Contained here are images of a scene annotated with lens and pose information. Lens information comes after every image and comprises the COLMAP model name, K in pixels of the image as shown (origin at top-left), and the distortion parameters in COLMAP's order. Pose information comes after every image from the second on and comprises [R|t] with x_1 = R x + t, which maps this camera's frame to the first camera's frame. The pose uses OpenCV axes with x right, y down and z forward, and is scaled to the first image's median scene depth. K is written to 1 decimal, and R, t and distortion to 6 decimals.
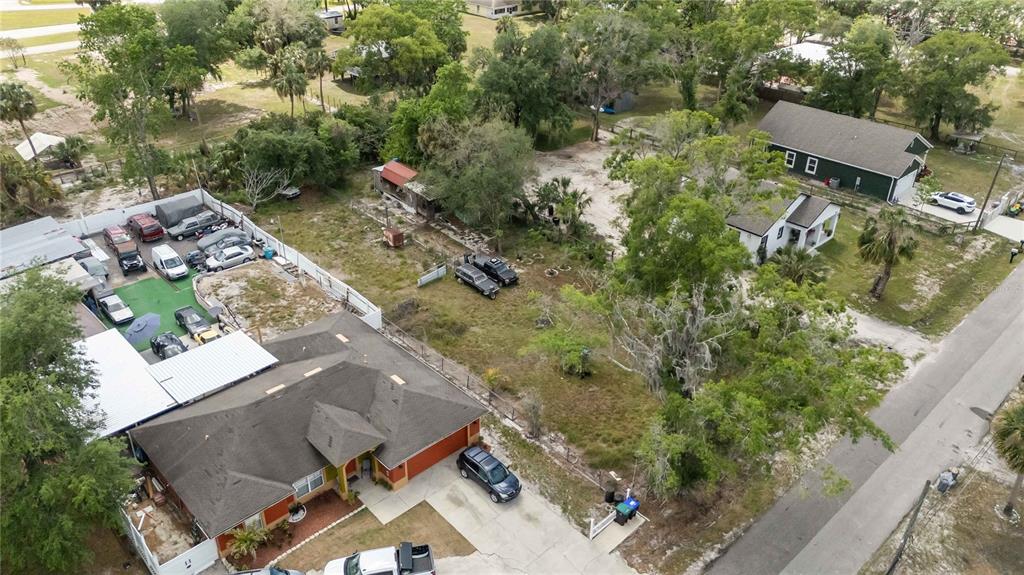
lens RADIAL K [[756.9, 0, 524.6], [0, 756.9, 289.7], [0, 0, 1]] dist [0.029578, -0.001039]
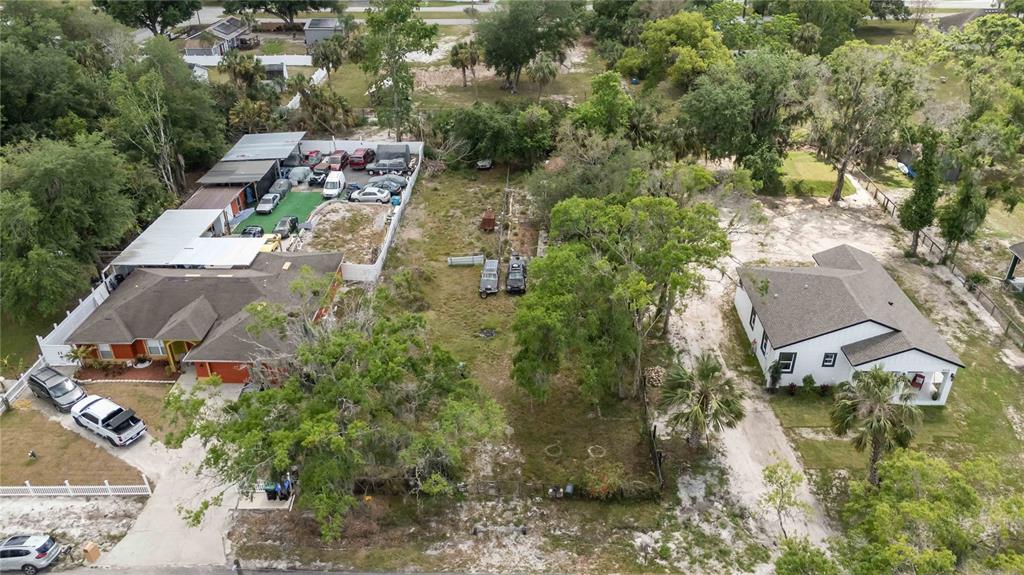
lens RADIAL K [[757.2, 0, 514.6], [0, 757.2, 285.8], [0, 0, 1]] dist [0.084590, -0.097179]
pose [[0.700373, 0.337966, -0.628695, 0.623475], [-0.343491, 0.931689, 0.118194, -0.137835], [0.625694, 0.133171, 0.768618, 0.240410]]
